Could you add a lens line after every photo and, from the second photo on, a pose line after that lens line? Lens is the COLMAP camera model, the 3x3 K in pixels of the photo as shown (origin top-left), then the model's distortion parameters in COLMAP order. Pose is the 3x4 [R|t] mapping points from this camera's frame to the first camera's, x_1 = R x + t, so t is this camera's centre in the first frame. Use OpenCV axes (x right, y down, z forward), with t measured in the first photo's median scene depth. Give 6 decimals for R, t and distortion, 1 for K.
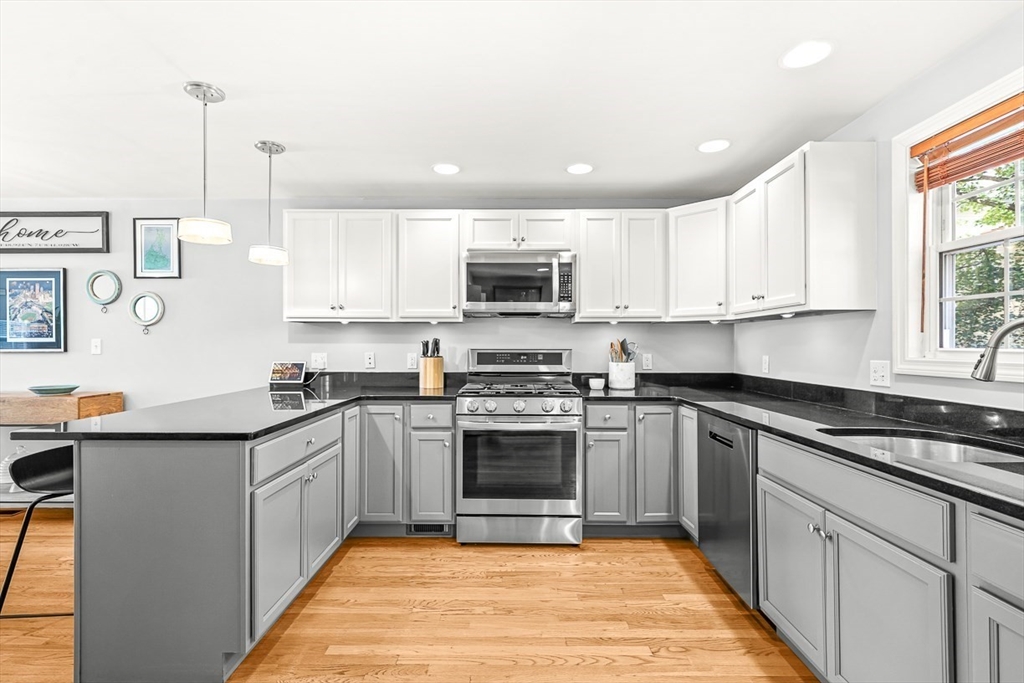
lens RADIAL K [[473.5, 0, 509.0], [0, 473.5, 348.3], [0, 0, 1]] dist [0.000694, 0.000315]
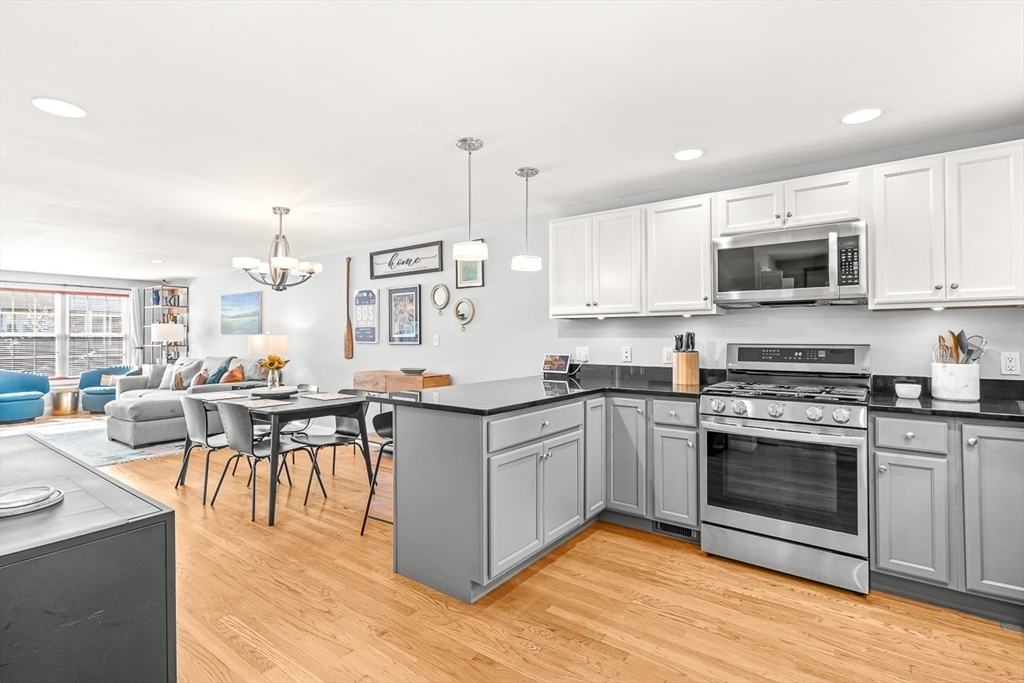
lens RADIAL K [[490.9, 0, 513.2], [0, 490.9, 338.6], [0, 0, 1]] dist [0.000159, 0.000577]
pose [[0.802232, -0.000949, -0.597012, 0.166104], [-0.003168, 0.999978, -0.005846, -0.001473], [0.597004, 0.006581, 0.802211, 0.000166]]
